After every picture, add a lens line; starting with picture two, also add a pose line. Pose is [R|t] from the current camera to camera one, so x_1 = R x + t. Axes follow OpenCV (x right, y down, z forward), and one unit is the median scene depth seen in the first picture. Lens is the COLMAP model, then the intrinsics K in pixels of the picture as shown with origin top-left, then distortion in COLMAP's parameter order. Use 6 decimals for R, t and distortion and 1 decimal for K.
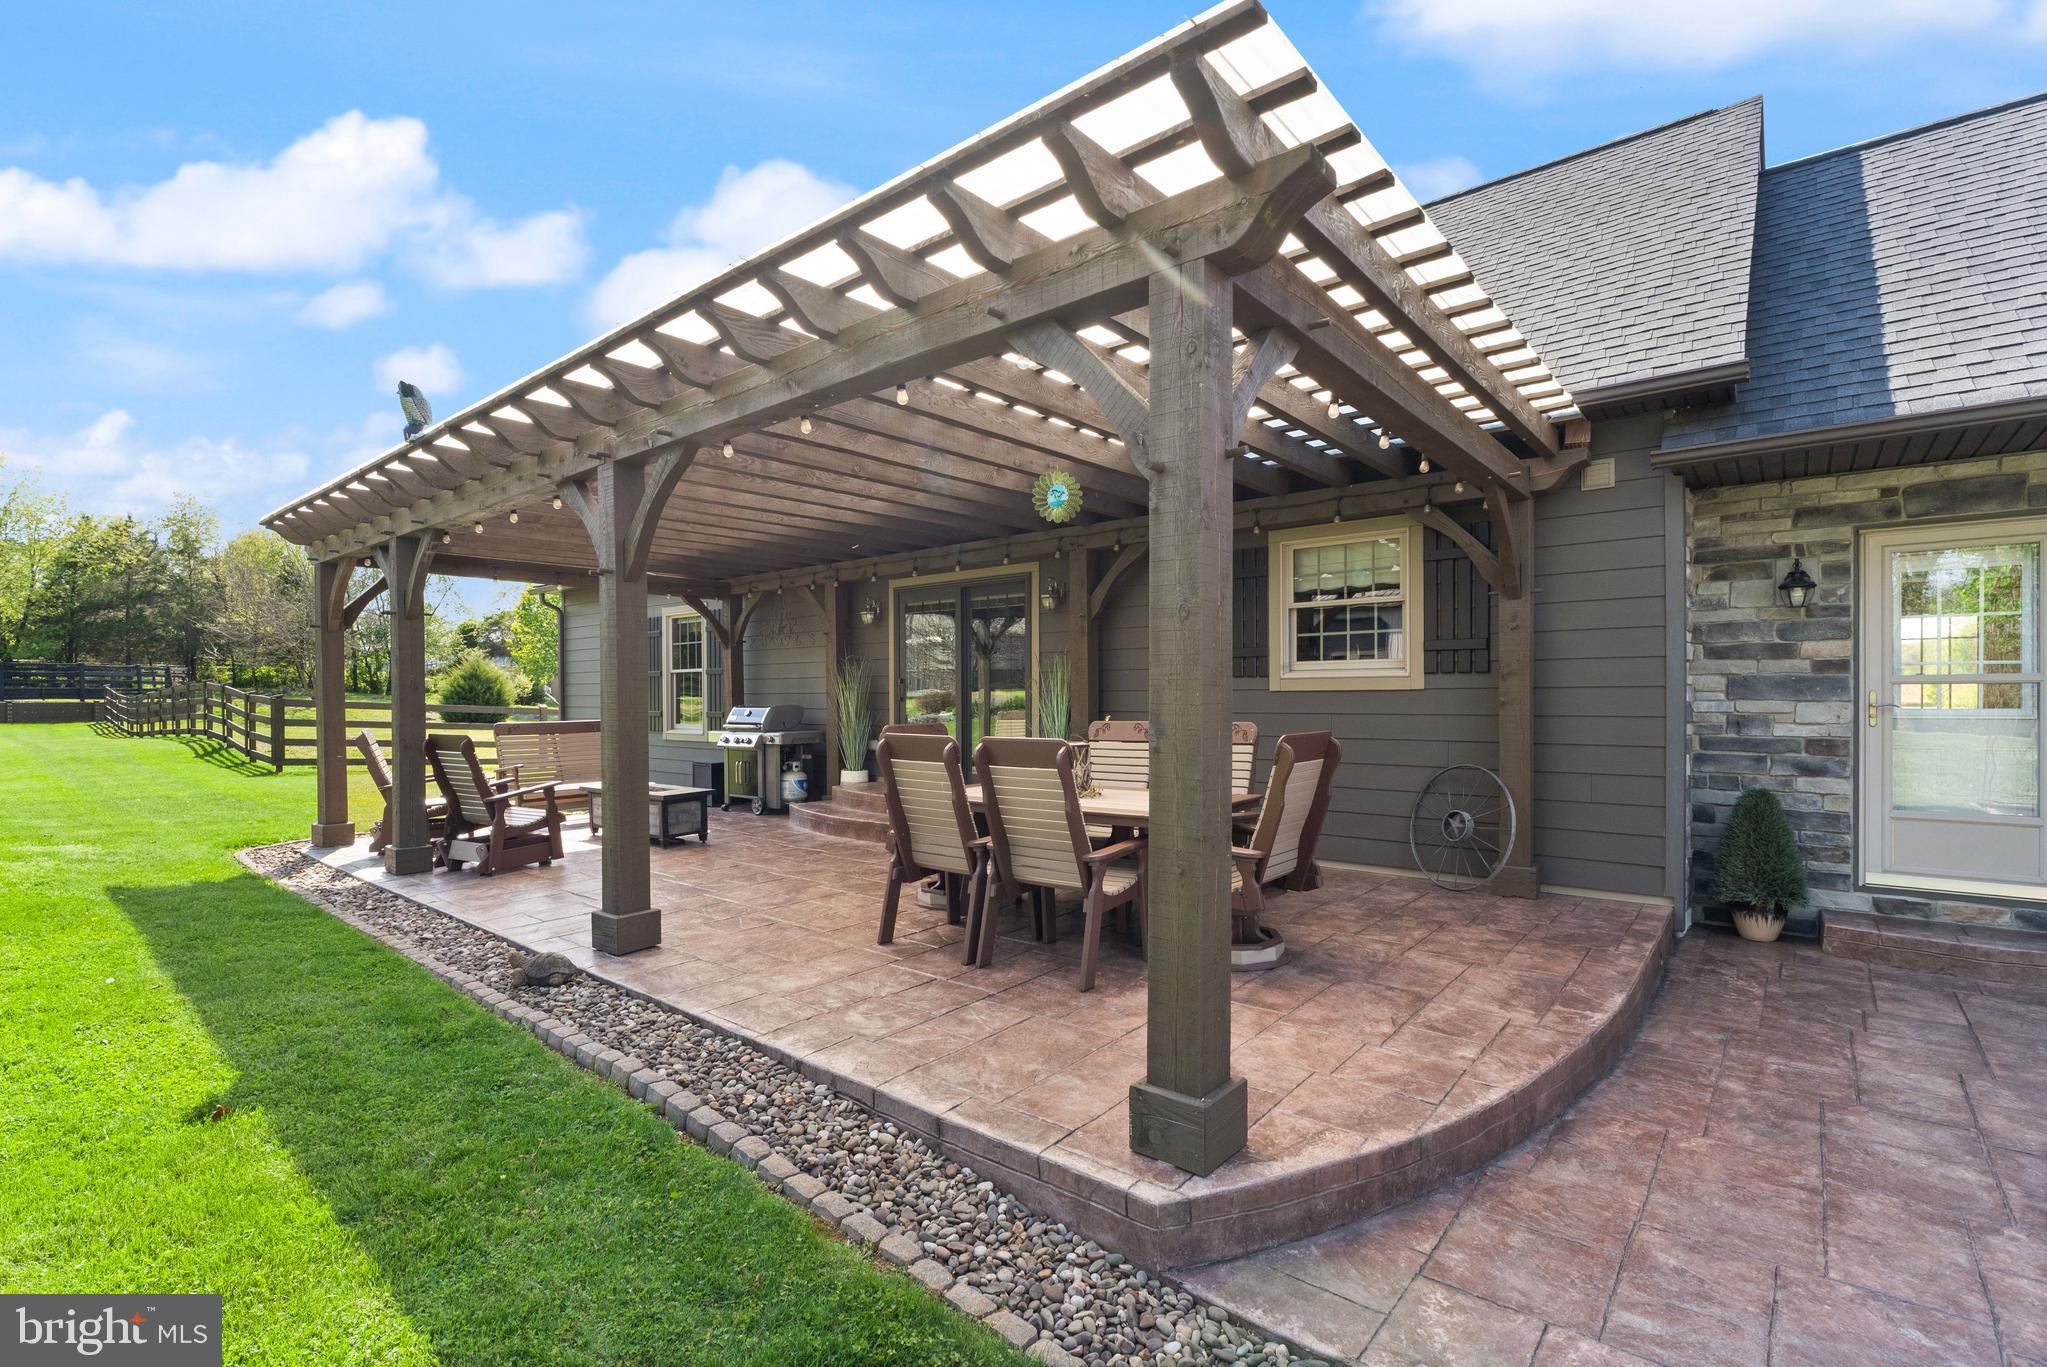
lens RADIAL K [[934.5, 0, 1025.1], [0, 934.5, 702.2], [0, 0, 1]] dist [-0.005743, -0.000386]
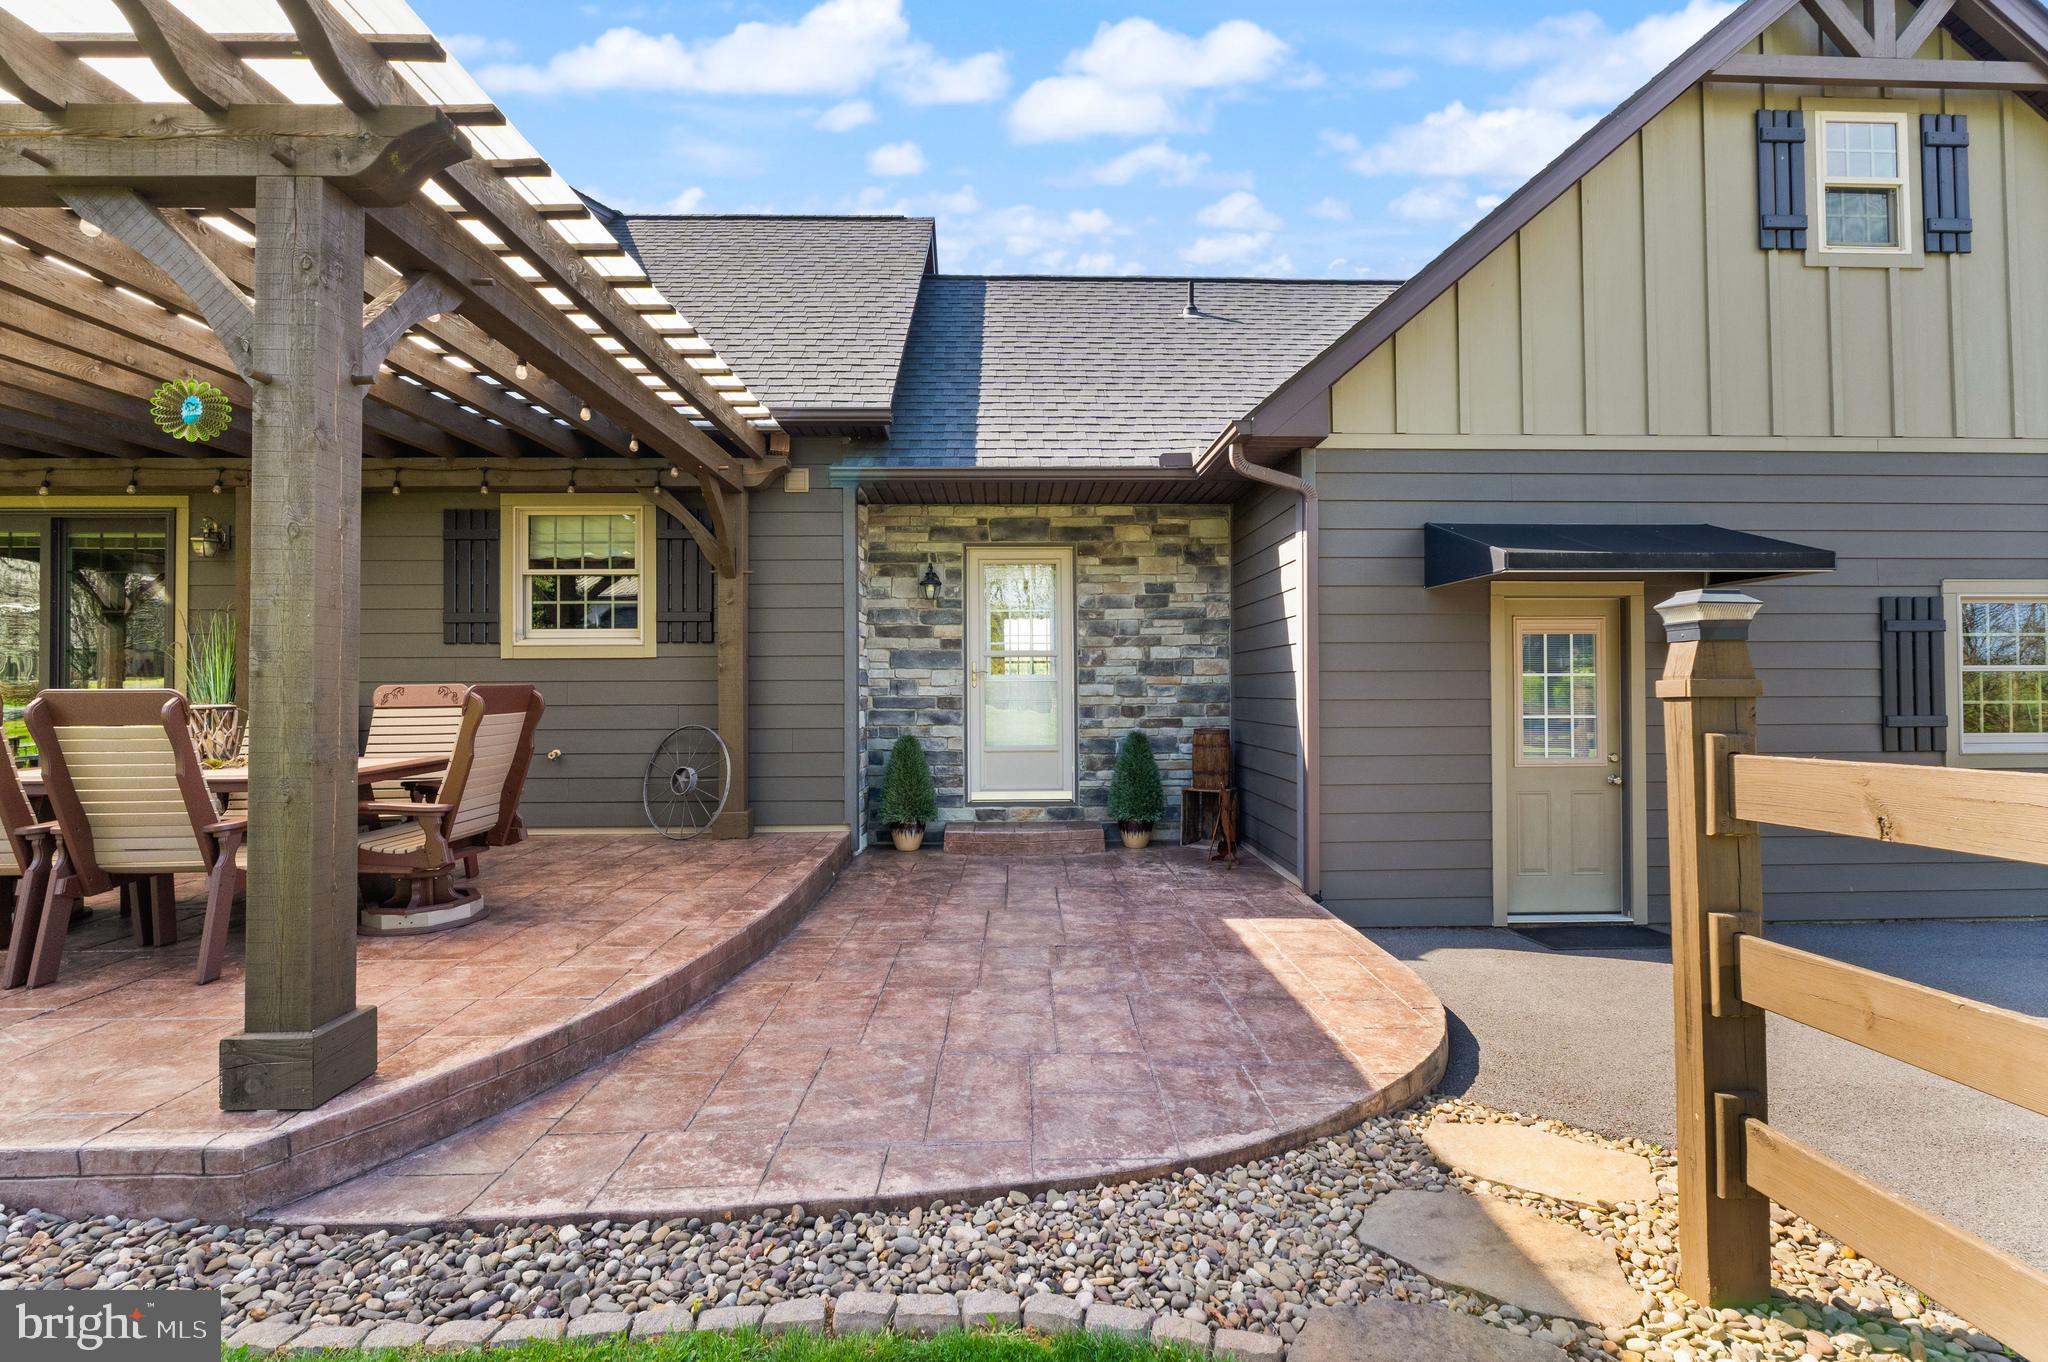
lens RADIAL K [[925.9, 0, 1030.6], [0, 925.9, 672.8], [0, 0, 1]] dist [-0.006293, -0.000270]
pose [[0.746604, 0.008666, 0.665212, 0.051746], [0.006572, 0.999770, -0.020400, 0.037011], [-0.665236, 0.019602, 0.746376, -0.108581]]
